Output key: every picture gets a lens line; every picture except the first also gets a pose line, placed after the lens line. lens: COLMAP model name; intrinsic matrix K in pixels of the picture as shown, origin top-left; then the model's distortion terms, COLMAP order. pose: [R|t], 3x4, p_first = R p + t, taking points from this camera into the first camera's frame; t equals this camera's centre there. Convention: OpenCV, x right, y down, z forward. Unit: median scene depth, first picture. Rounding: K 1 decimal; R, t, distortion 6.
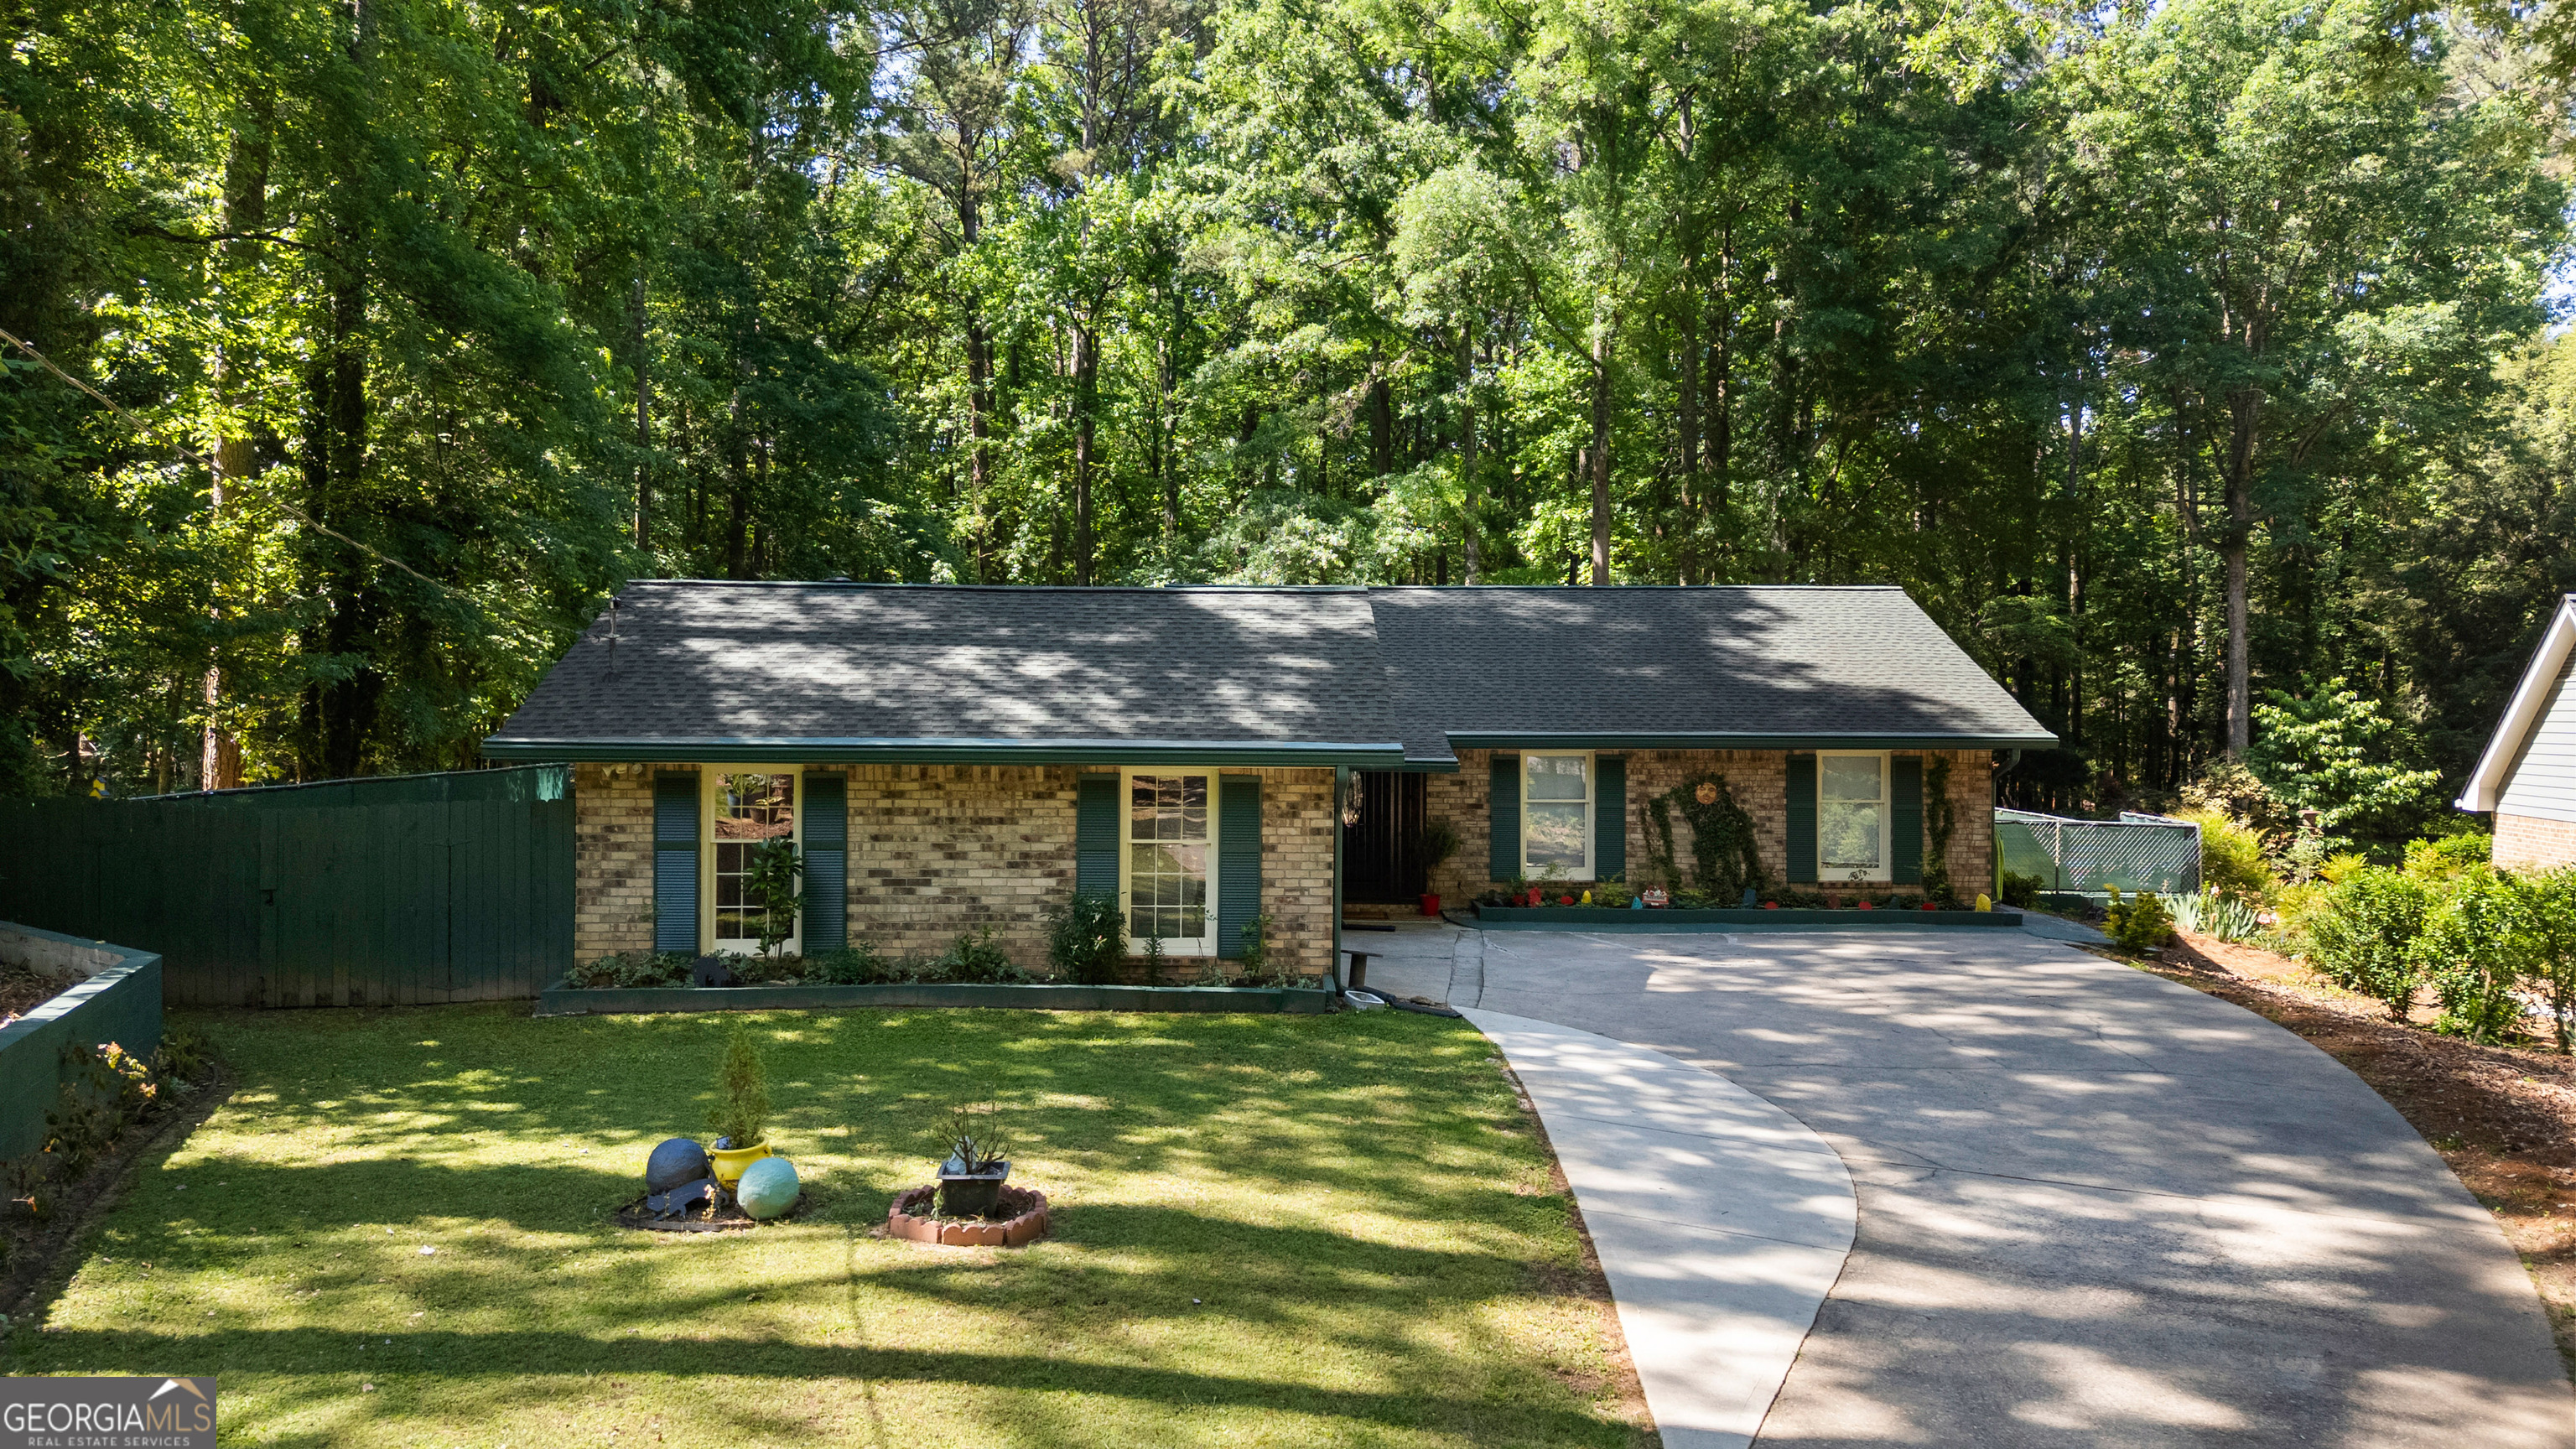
lens RADIAL K [[1935.7, 0, 1288.0], [0, 1935.7, 724.5], [0, 0, 1]] dist [0.183476, -0.314702]
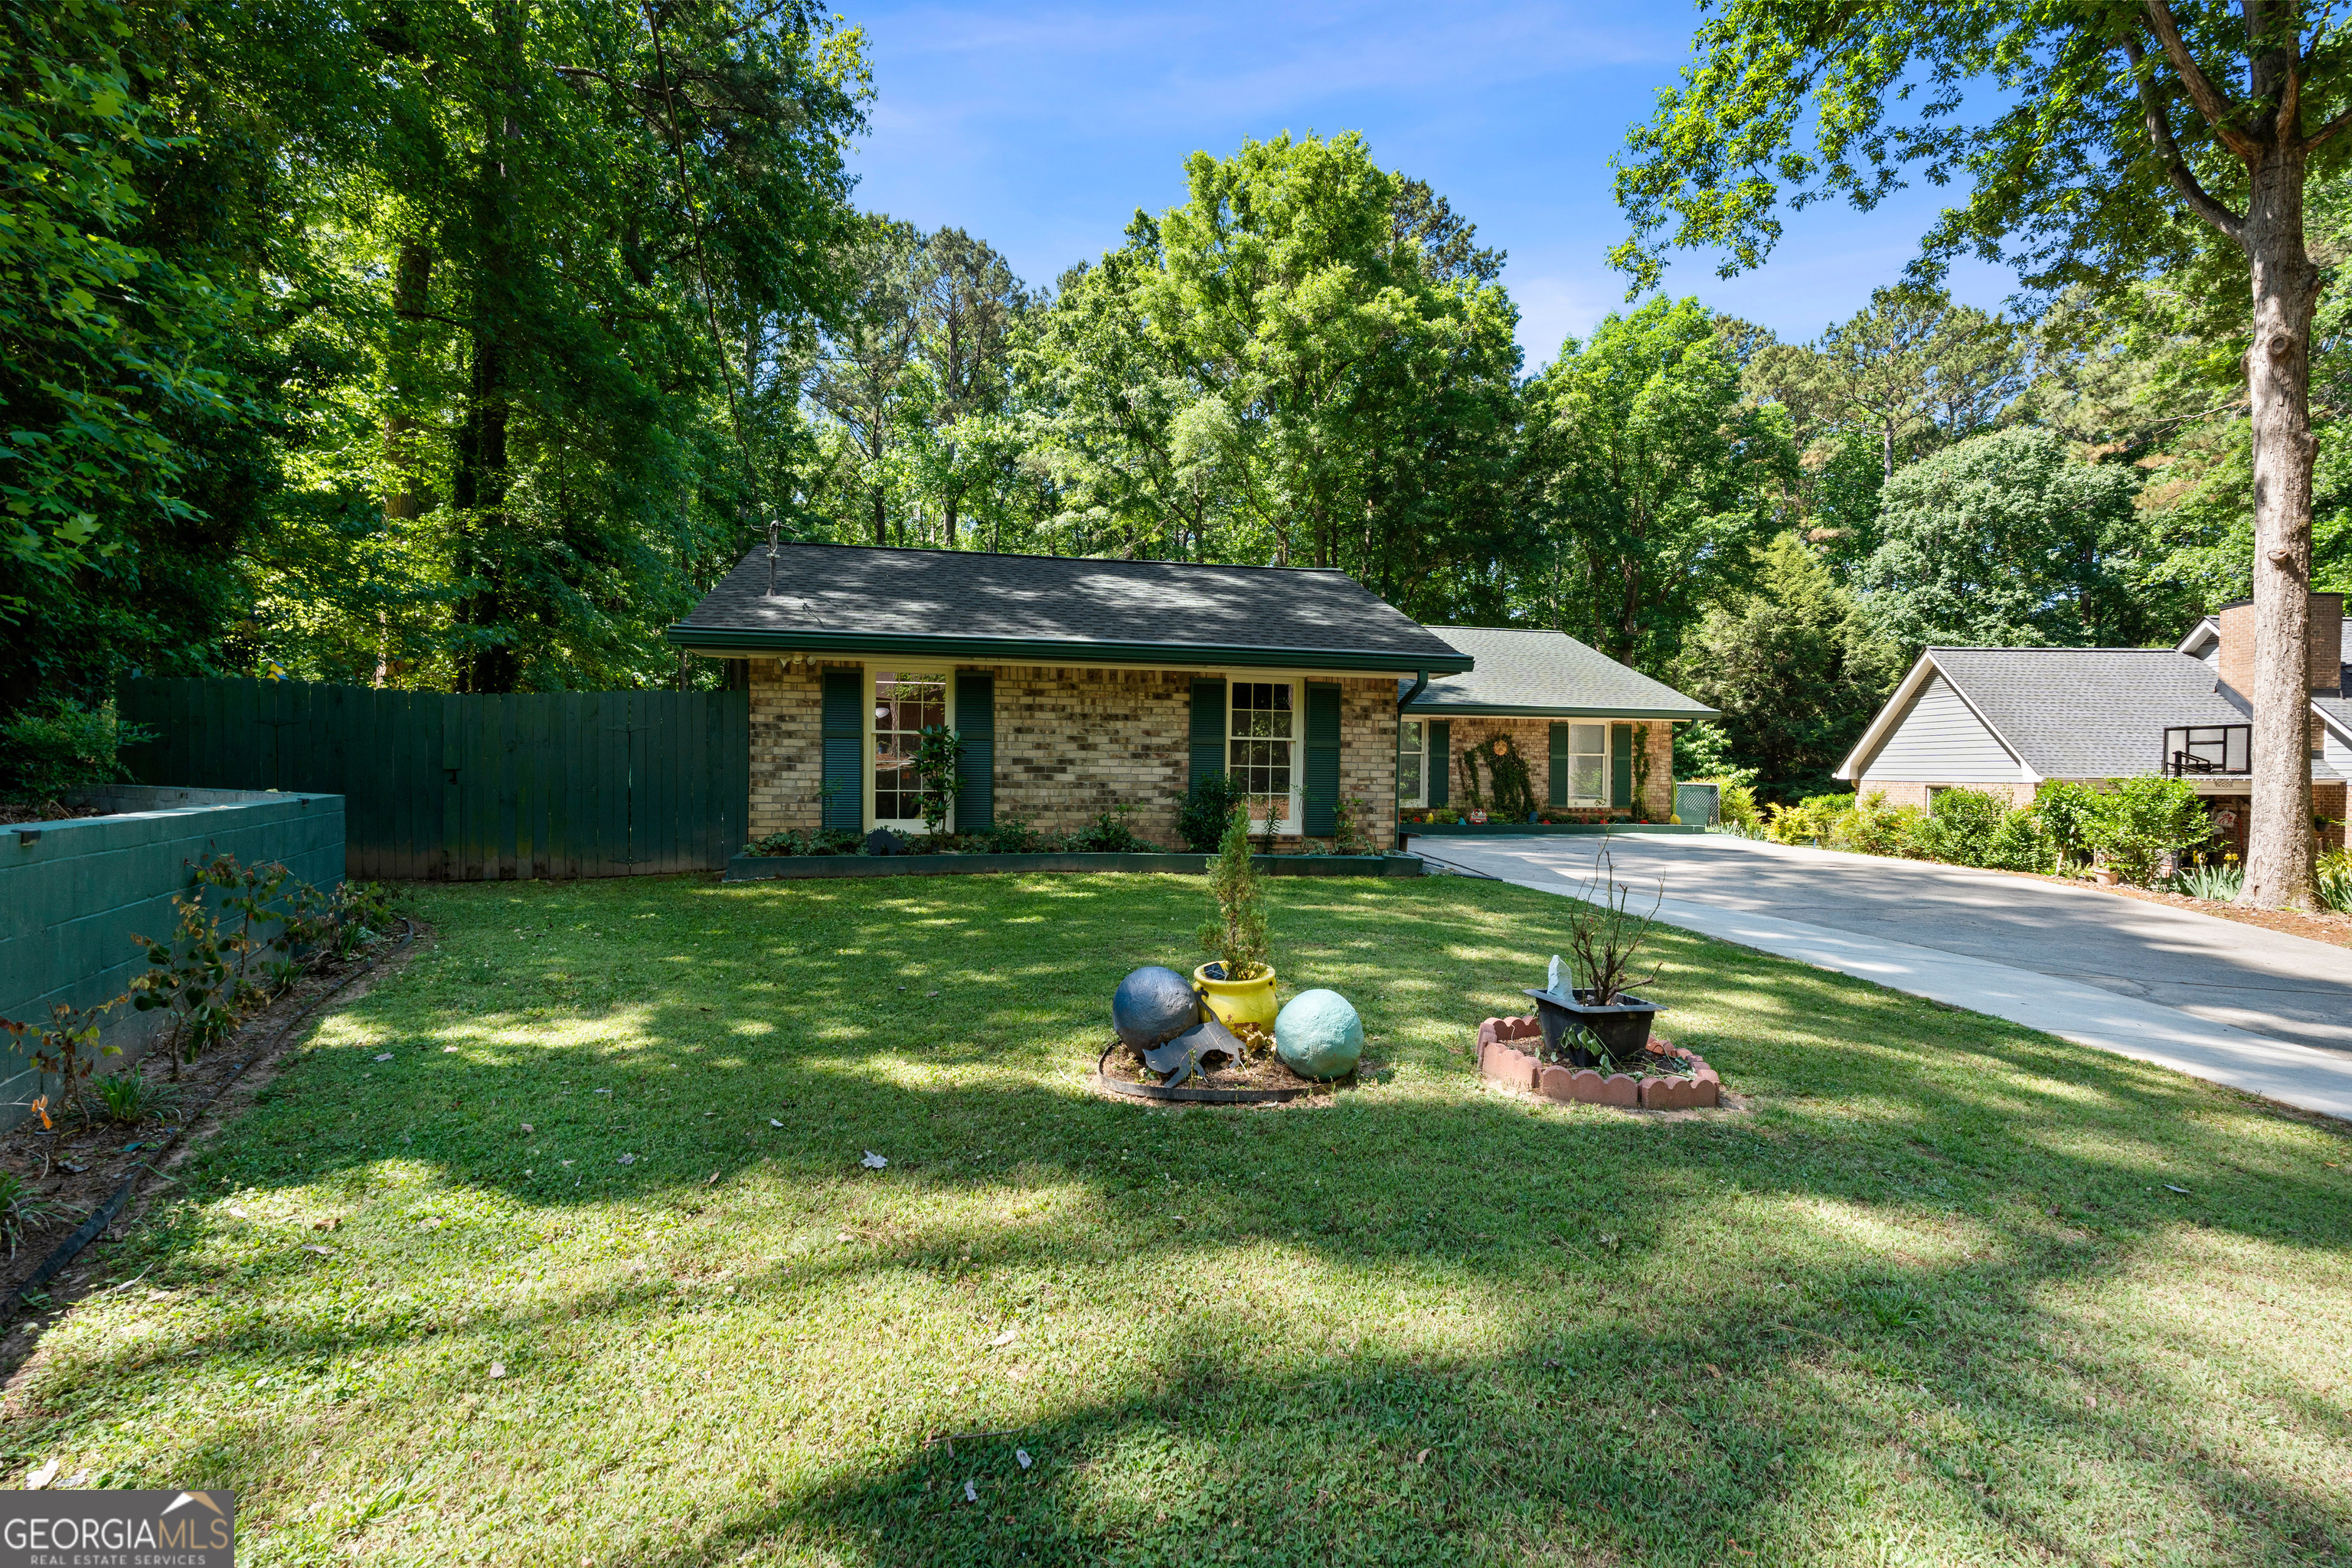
lens RADIAL K [[1027.0, 0, 1161.0], [0, 1027.0, 786.6], [0, 0, 1]] dist [-0.002534, 0.000198]
pose [[0.986494, 0.003429, 0.163759, -0.227051], [-0.003631, 0.999993, 0.000932, 0.089988], [-0.163754, -0.001514, 0.986500, 0.392806]]
